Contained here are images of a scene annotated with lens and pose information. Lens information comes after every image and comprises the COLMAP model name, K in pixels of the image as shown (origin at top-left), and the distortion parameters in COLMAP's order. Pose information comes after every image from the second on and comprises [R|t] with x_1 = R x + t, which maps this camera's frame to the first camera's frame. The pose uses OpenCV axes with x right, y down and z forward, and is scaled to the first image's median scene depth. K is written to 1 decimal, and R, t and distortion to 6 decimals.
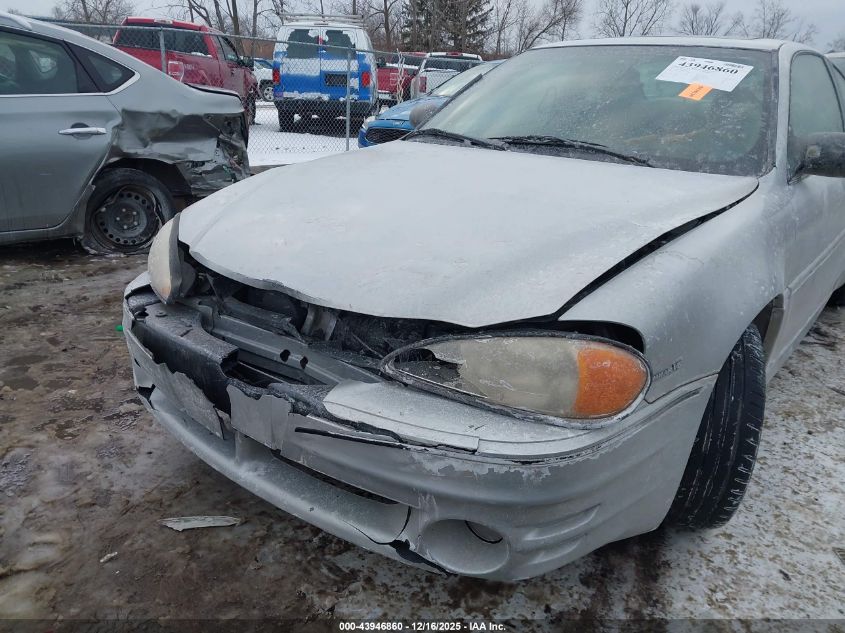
lens RADIAL K [[662.6, 0, 414.4], [0, 662.6, 316.0], [0, 0, 1]] dist [0.011504, -0.012007]
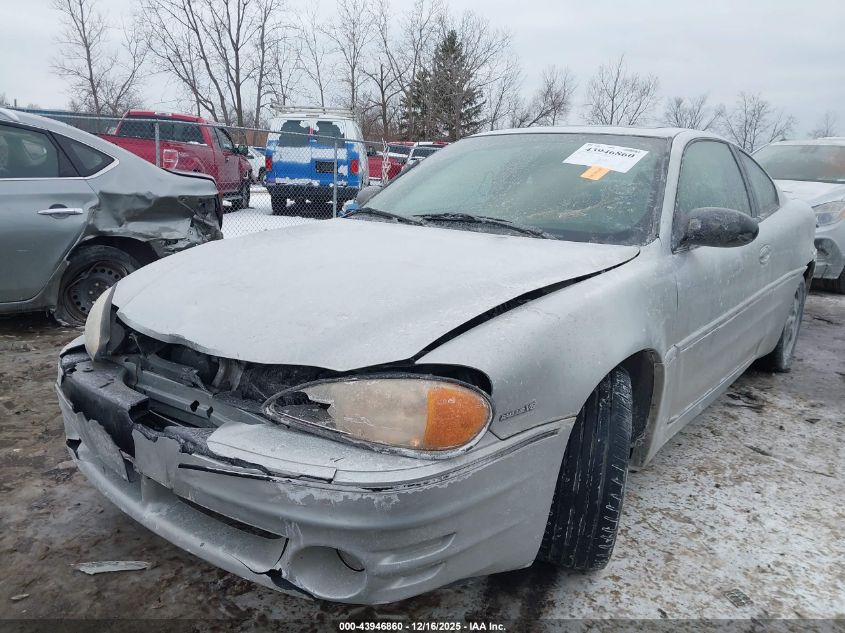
lens RADIAL K [[659.4, 0, 418.9], [0, 659.4, 317.6], [0, 0, 1]] dist [0.012306, -0.008491]
pose [[0.999971, -0.003416, 0.006854, 0.150835], [0.004199, 0.993045, -0.117663, 0.041283], [-0.006404, 0.117689, 0.993030, -0.090099]]
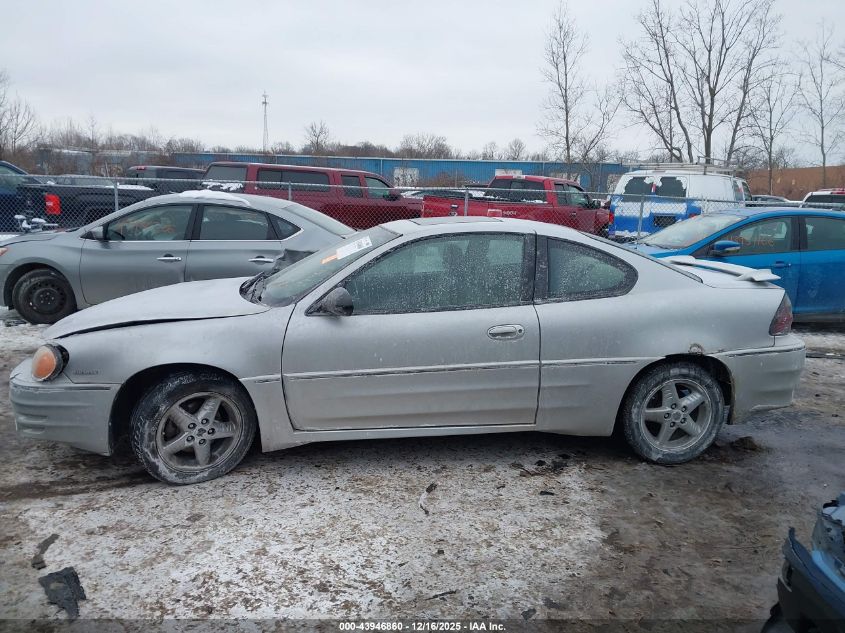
lens RADIAL K [[662.6, 0, 414.4], [0, 662.6, 316.0], [0, 0, 1]] dist [0.011504, -0.012007]
pose [[0.742699, 0.105980, -0.661185, 2.131296], [-0.223977, 0.969841, -0.096136, -0.115353], [0.631056, 0.219490, 0.744038, -0.068461]]
